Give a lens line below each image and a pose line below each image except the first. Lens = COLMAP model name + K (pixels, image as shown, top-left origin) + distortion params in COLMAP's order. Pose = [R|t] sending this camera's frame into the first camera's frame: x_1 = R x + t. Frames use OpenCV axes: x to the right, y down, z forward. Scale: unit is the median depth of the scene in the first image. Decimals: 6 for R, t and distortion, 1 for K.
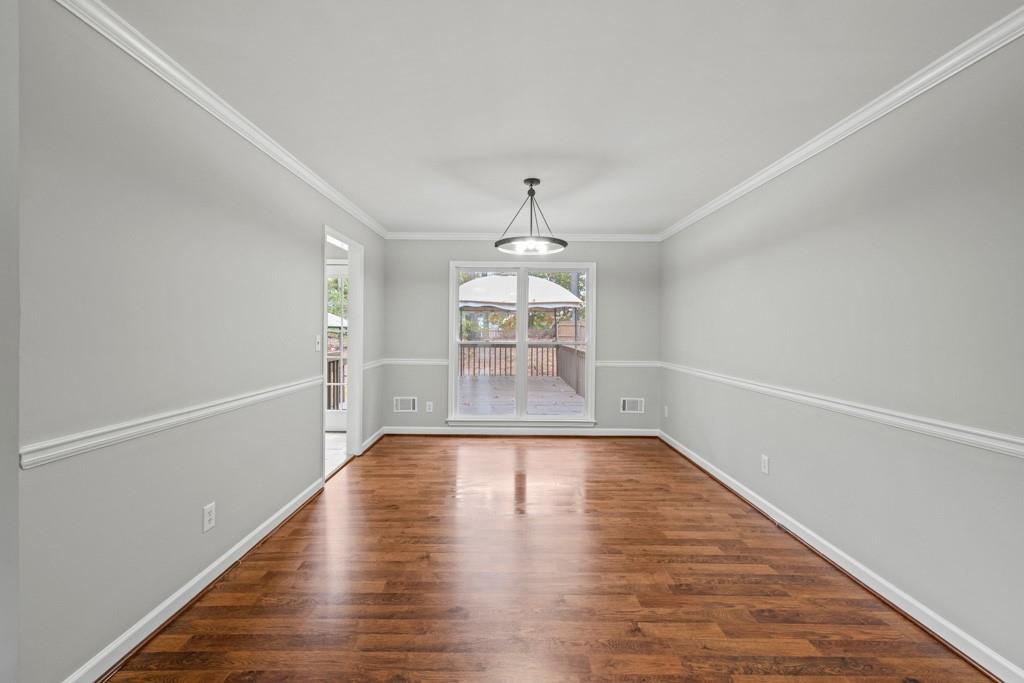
lens RADIAL K [[434.9, 0, 505.8], [0, 434.9, 331.2], [0, 0, 1]] dist [0.000693, 0.000501]
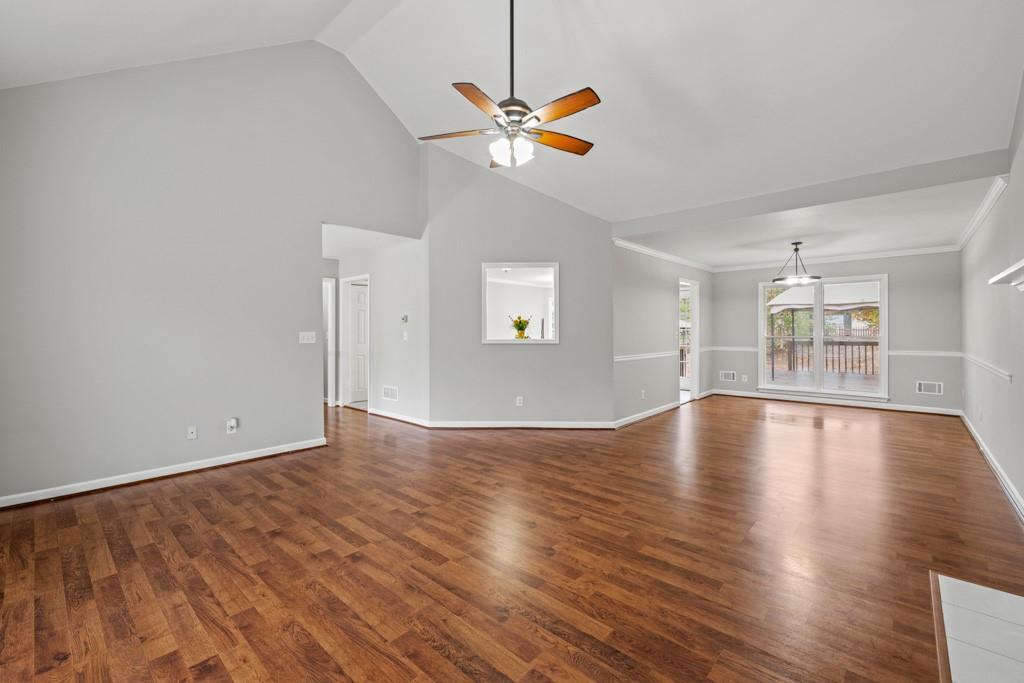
lens RADIAL K [[434.9, 0, 505.8], [0, 434.9, 331.2], [0, 0, 1]] dist [0.000693, 0.000501]
pose [[0.738144, -0.011259, -0.674549, 0.242528], [0.011143, 0.999928, -0.004496, 0.004209], [0.674551, -0.004198, 0.738217, -0.710678]]
